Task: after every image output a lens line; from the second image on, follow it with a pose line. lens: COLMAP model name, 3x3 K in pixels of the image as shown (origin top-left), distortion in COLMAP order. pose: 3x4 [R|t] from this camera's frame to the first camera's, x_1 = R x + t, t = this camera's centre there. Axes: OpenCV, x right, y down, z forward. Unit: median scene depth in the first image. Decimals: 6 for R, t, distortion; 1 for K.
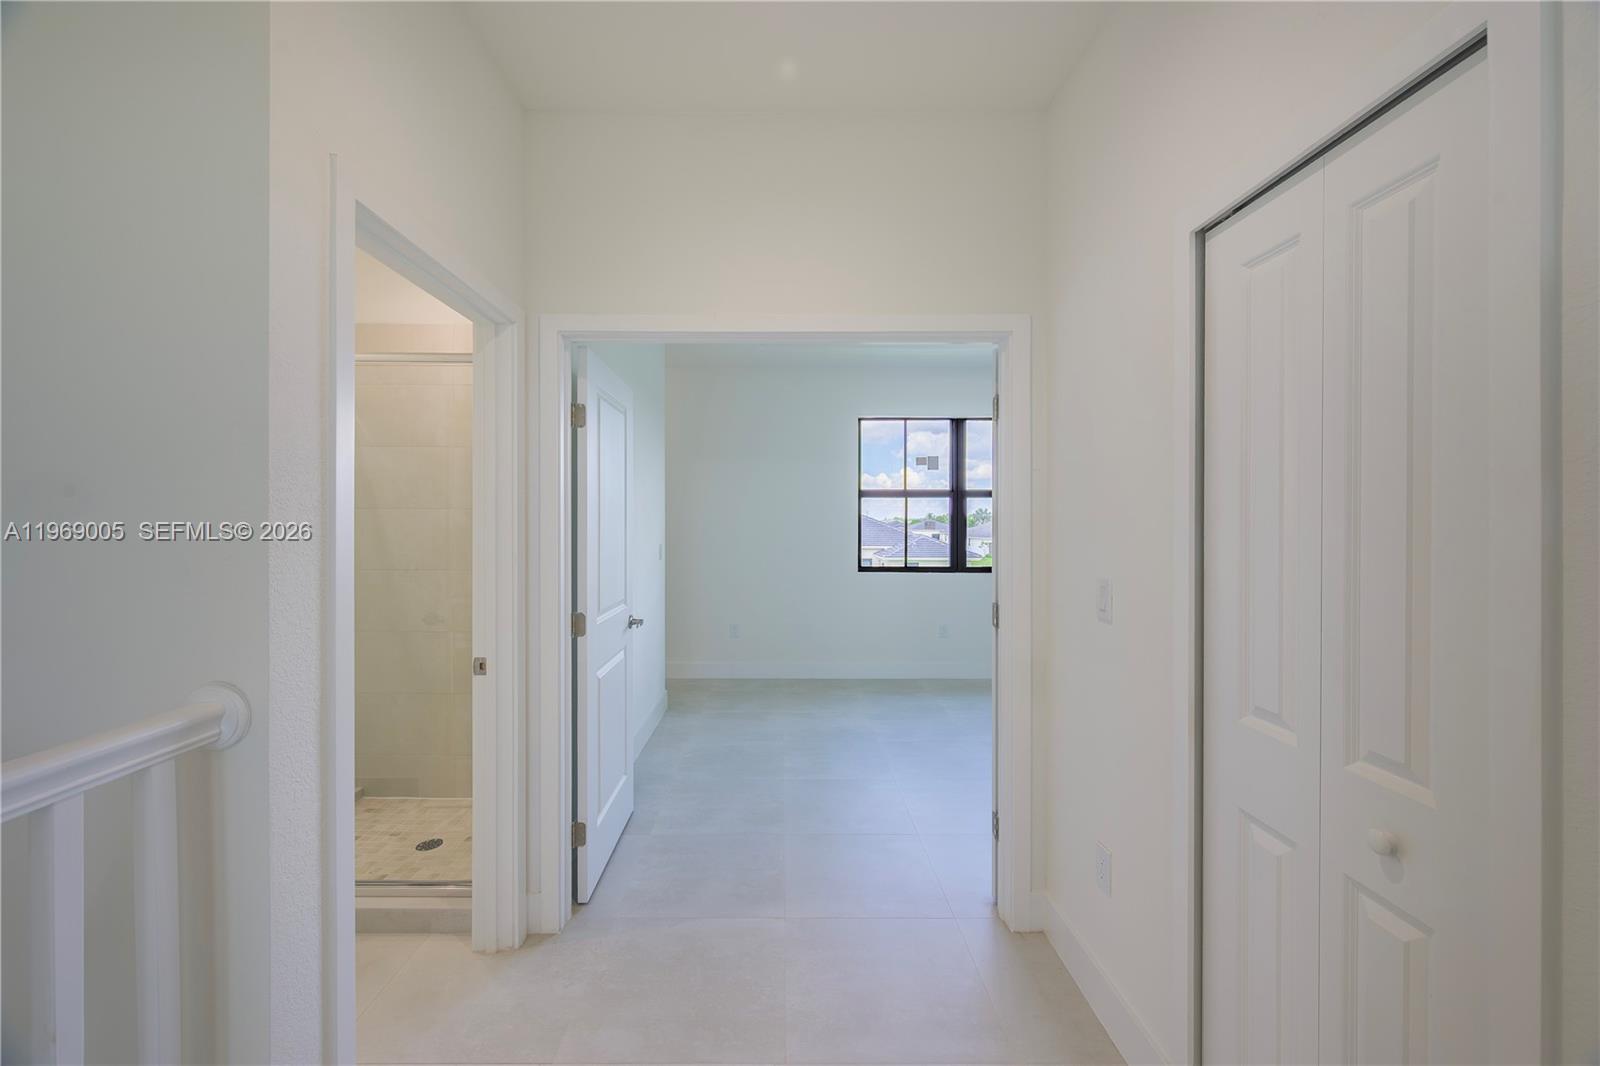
lens RADIAL K [[637.0, 0, 800.0], [0, 637.0, 526.8], [0, 0, 1]] dist [-0.004749, 0.000939]
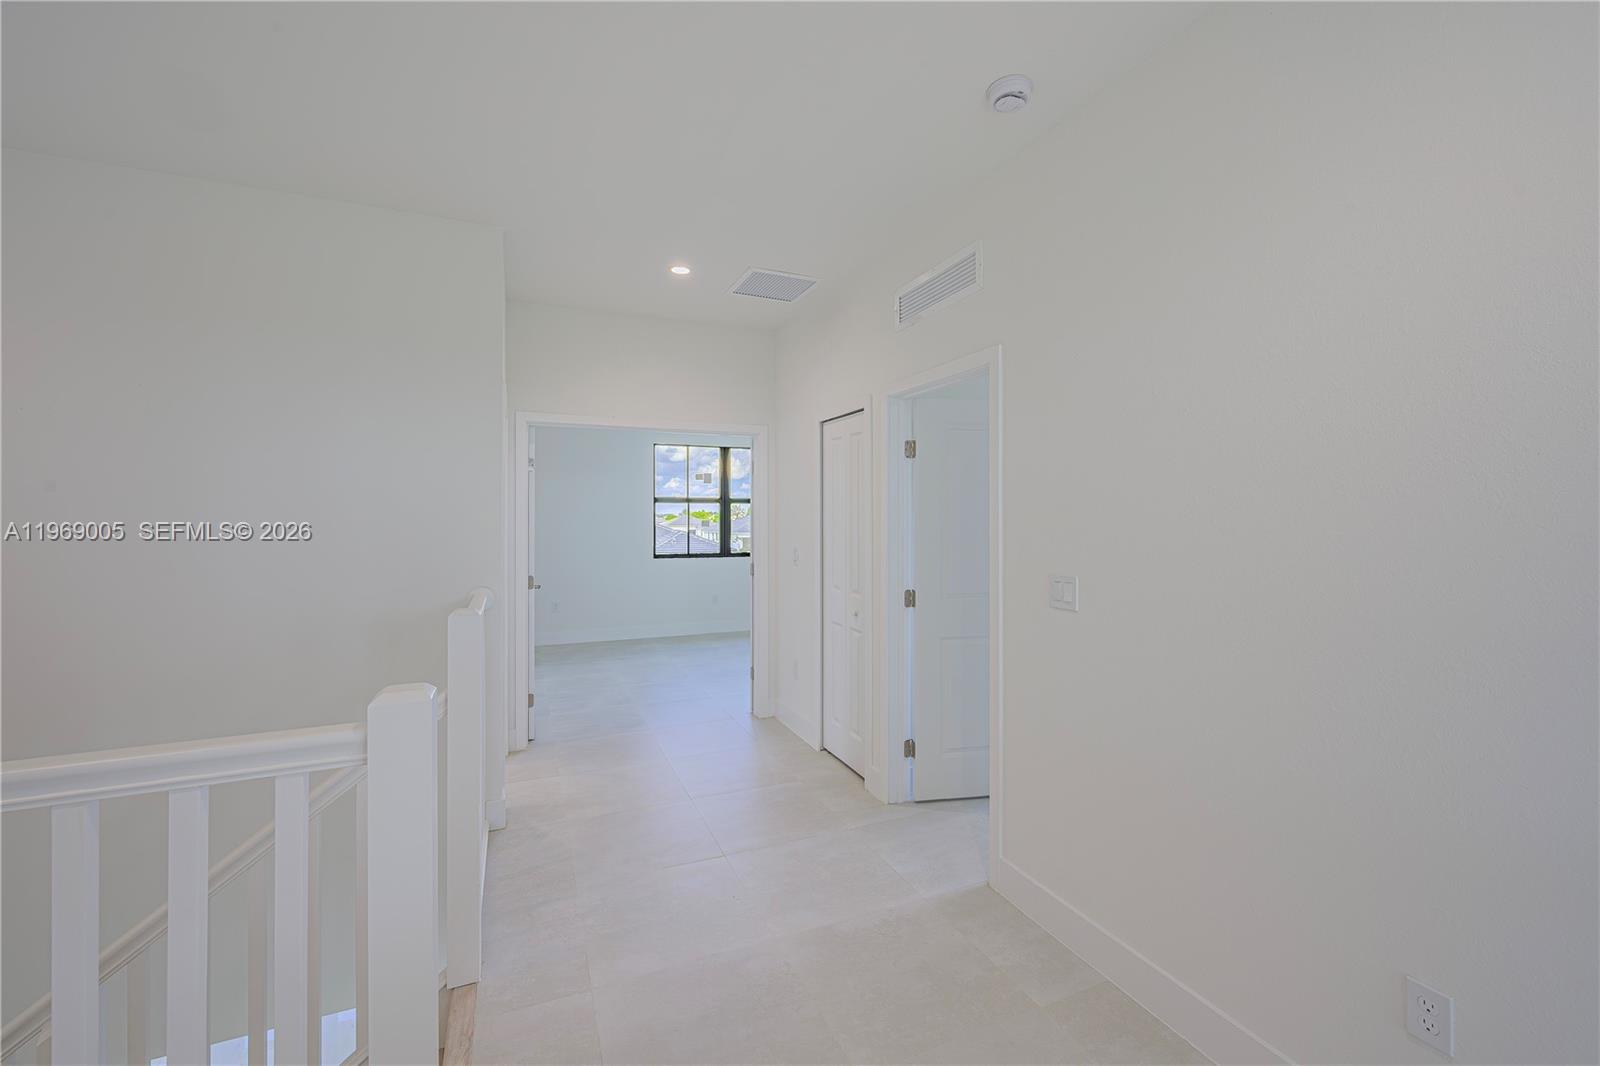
lens RADIAL K [[637.0, 0, 798.5], [0, 637.0, 531.8], [0, 0, 1]] dist [-0.004749, 0.000939]
pose [[0.931097, -0.009992, 0.364634, -0.114788], [0.004695, 0.999870, 0.015409, -0.004419], [-0.364741, -0.012635, 0.931023, -0.367577]]
